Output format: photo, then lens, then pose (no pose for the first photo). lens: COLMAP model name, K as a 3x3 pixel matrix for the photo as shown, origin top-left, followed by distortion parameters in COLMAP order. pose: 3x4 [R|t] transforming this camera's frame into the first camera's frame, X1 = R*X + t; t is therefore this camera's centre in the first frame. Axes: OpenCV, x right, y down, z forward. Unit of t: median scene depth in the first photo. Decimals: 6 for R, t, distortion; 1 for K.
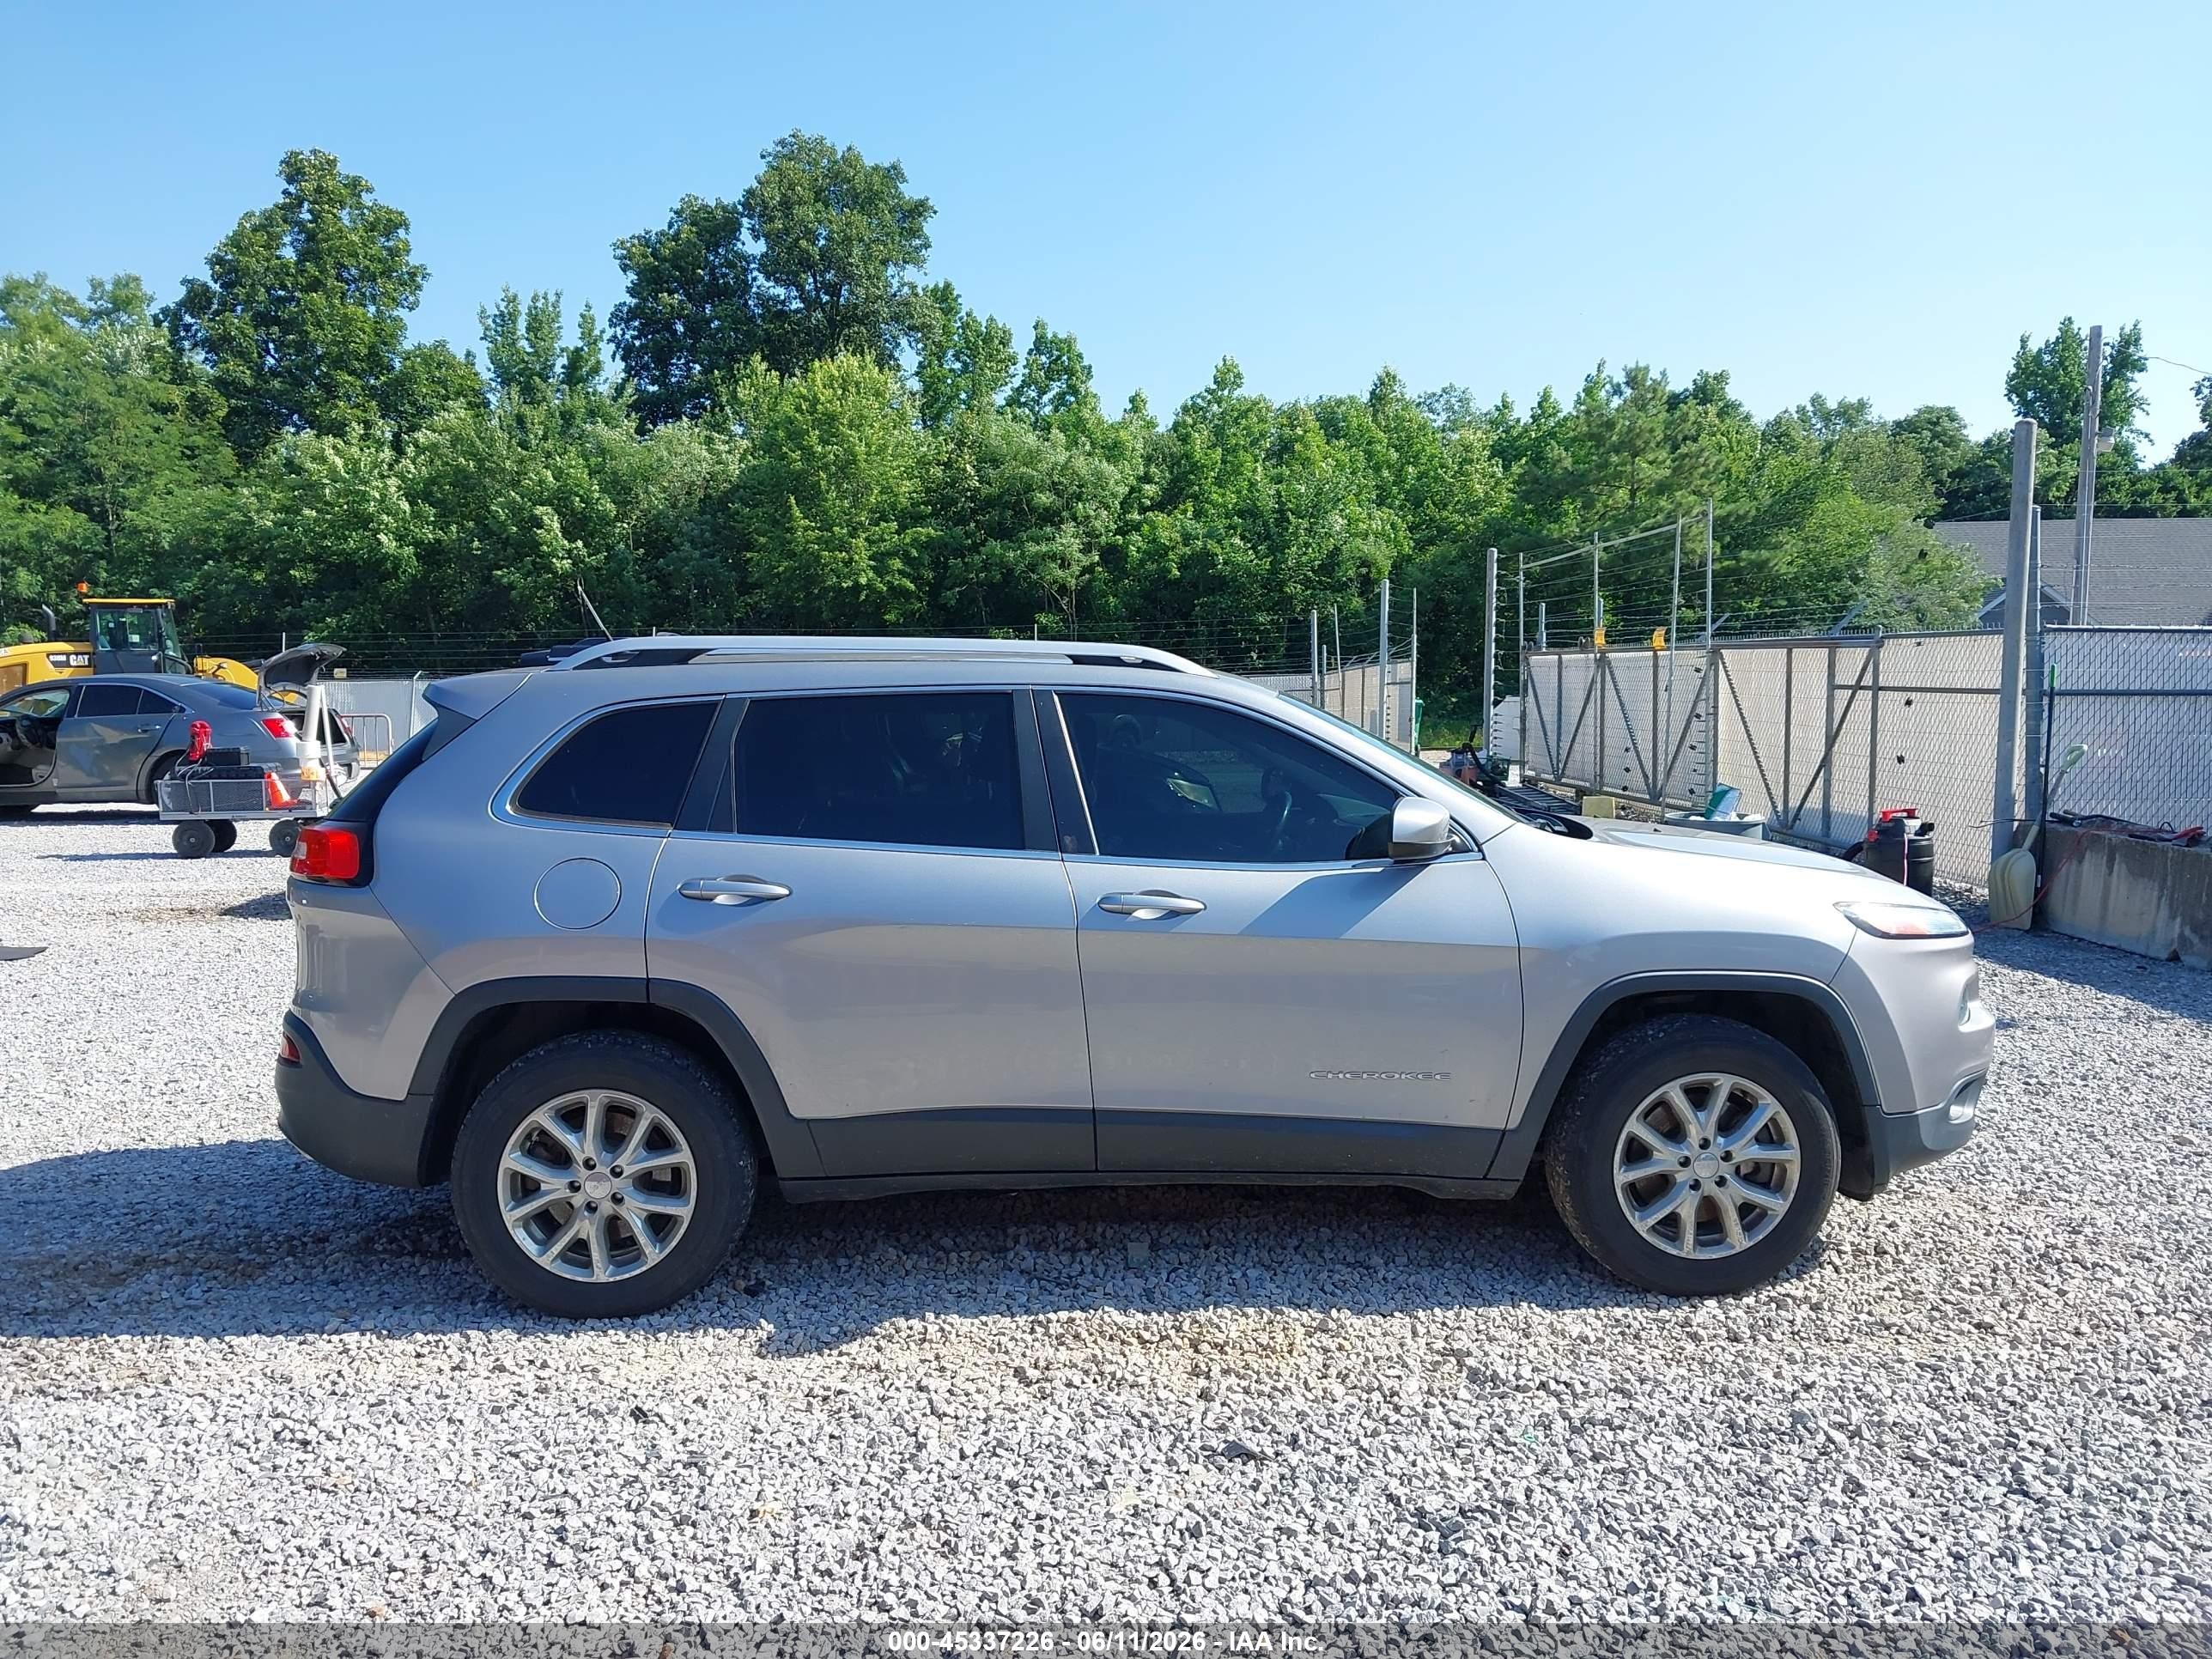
lens RADIAL K [[1733.9, 0, 1055.5], [0, 1733.9, 839.1], [0, 0, 1]] dist [0.050165, -0.080758]
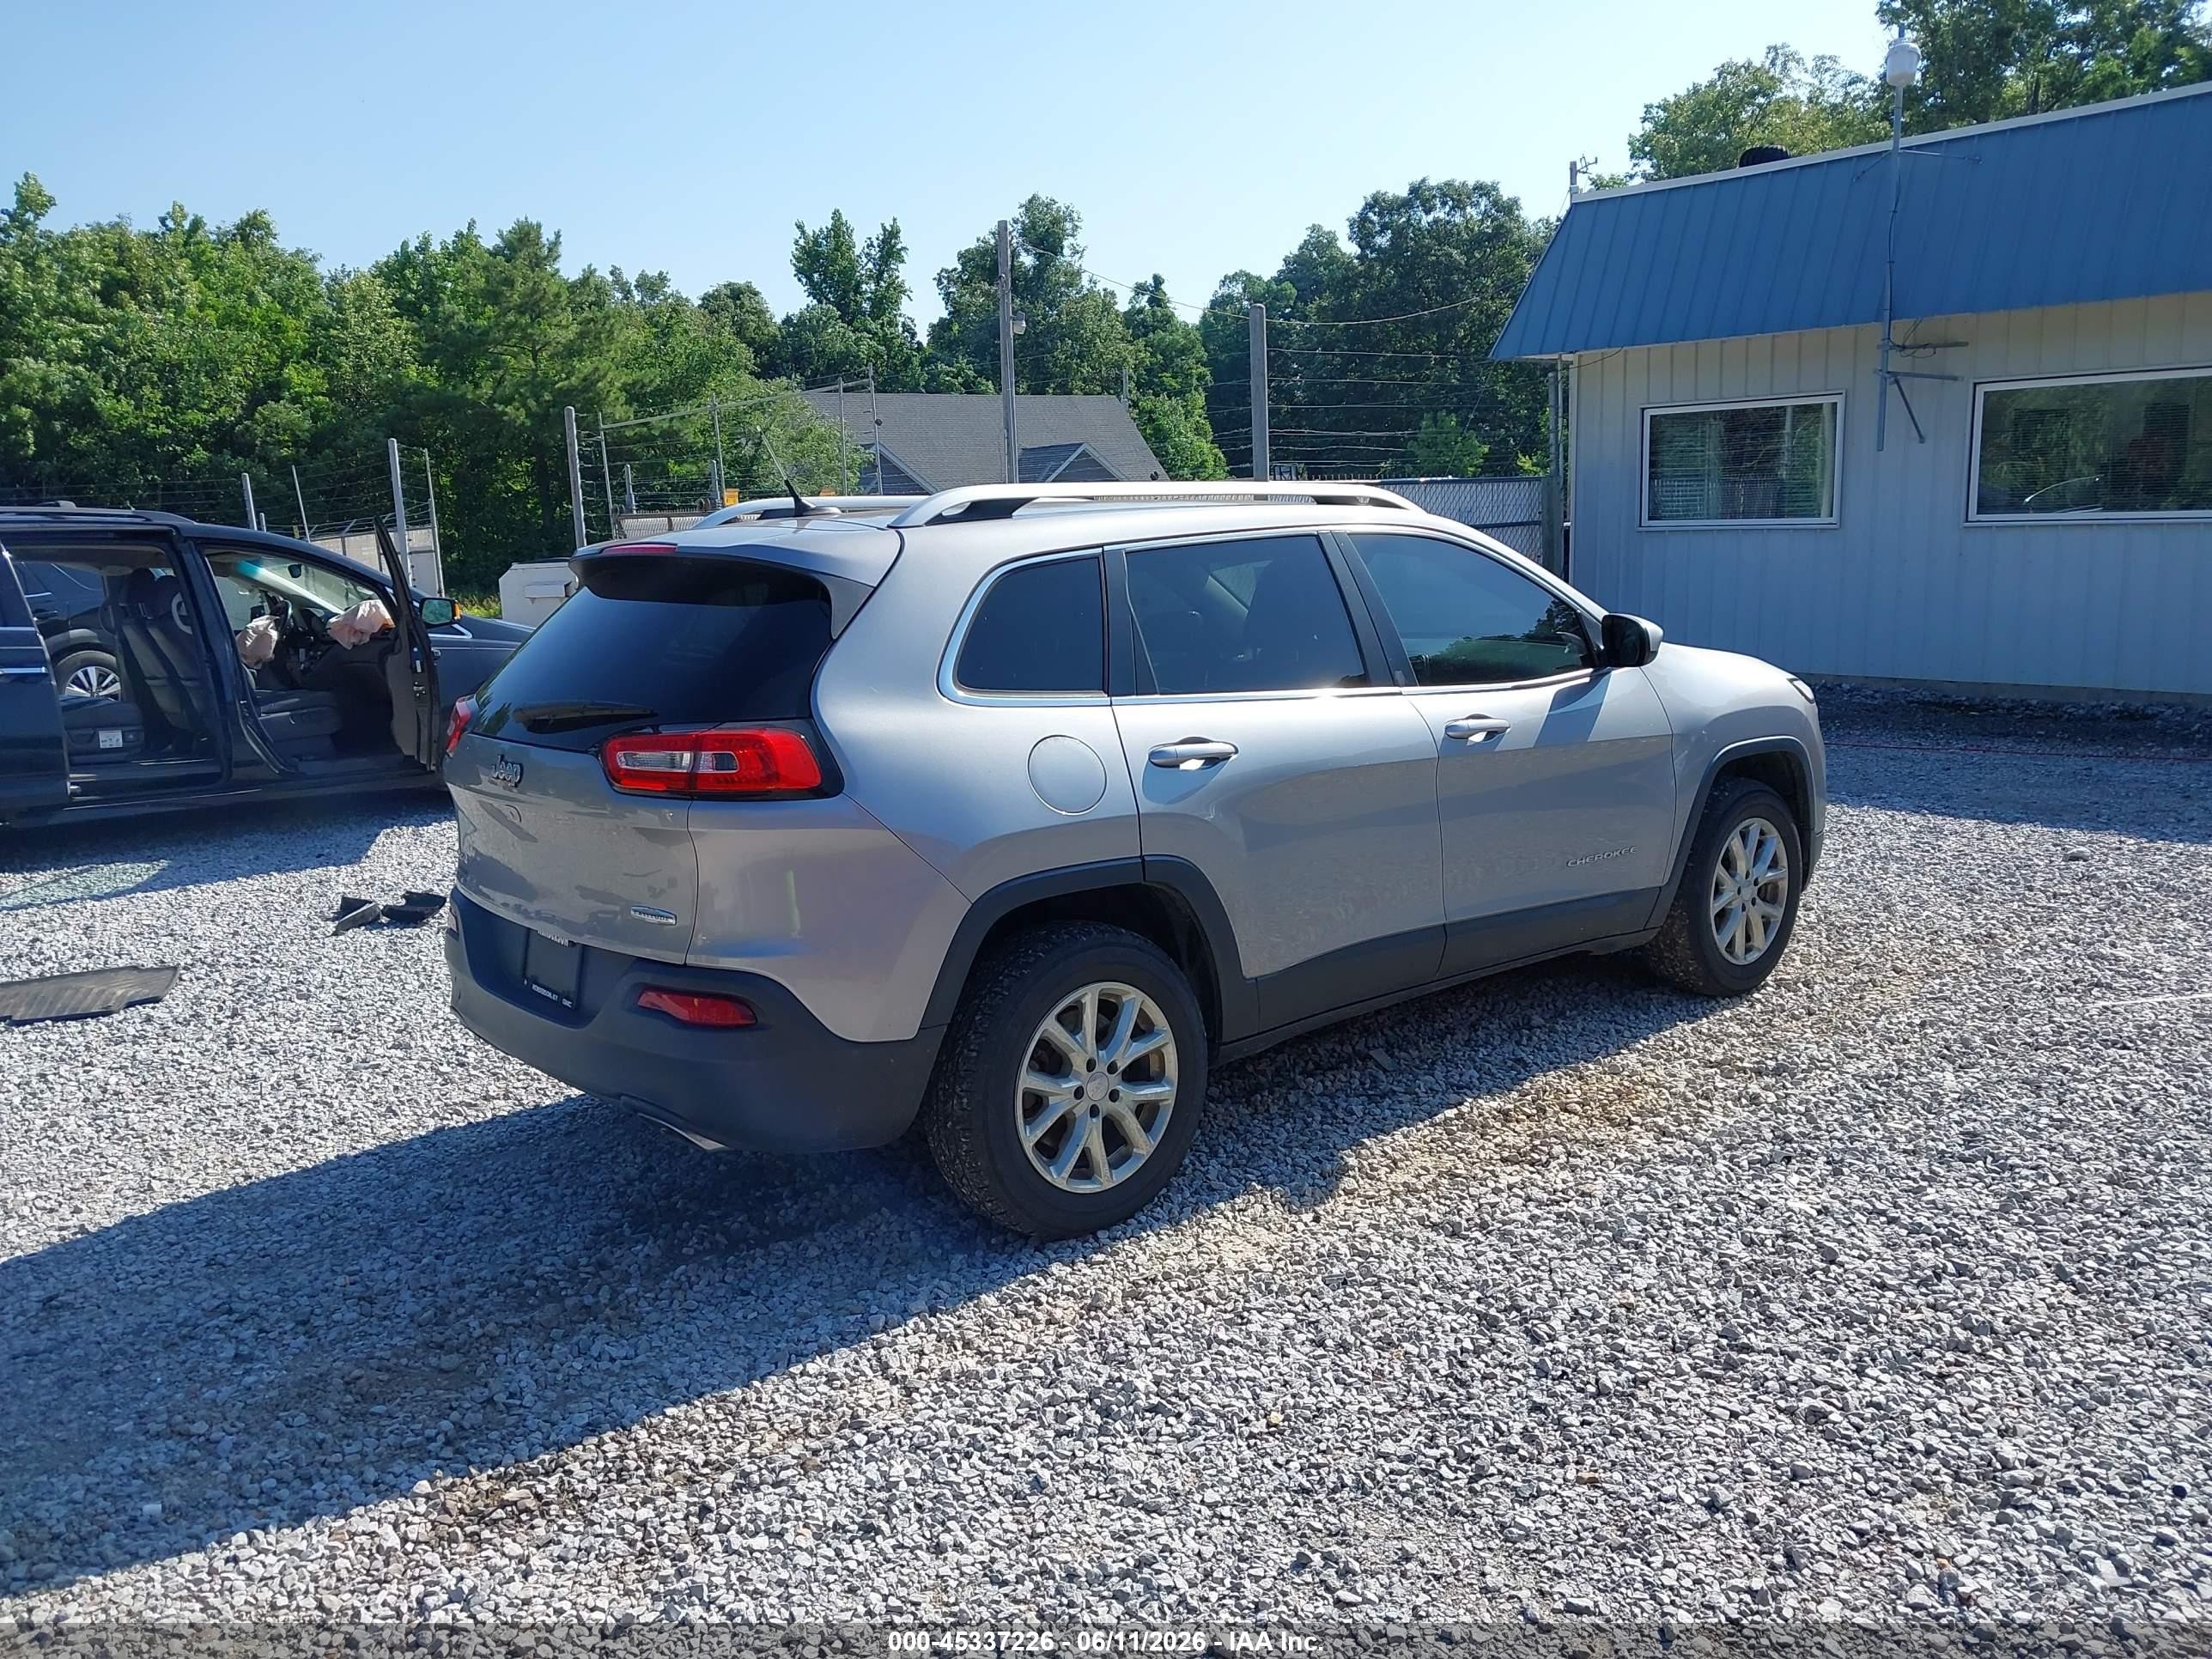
lens RADIAL K [[1730.1, 0, 1106.0], [0, 1730.1, 829.5], [0, 0, 1]] dist [0.005975, -0.003962]
pose [[0.799384, -0.127897, 0.587050, -0.778309], [0.085906, 0.991372, 0.099007, -0.026447], [-0.594648, -0.028714, 0.803473, 0.263159]]
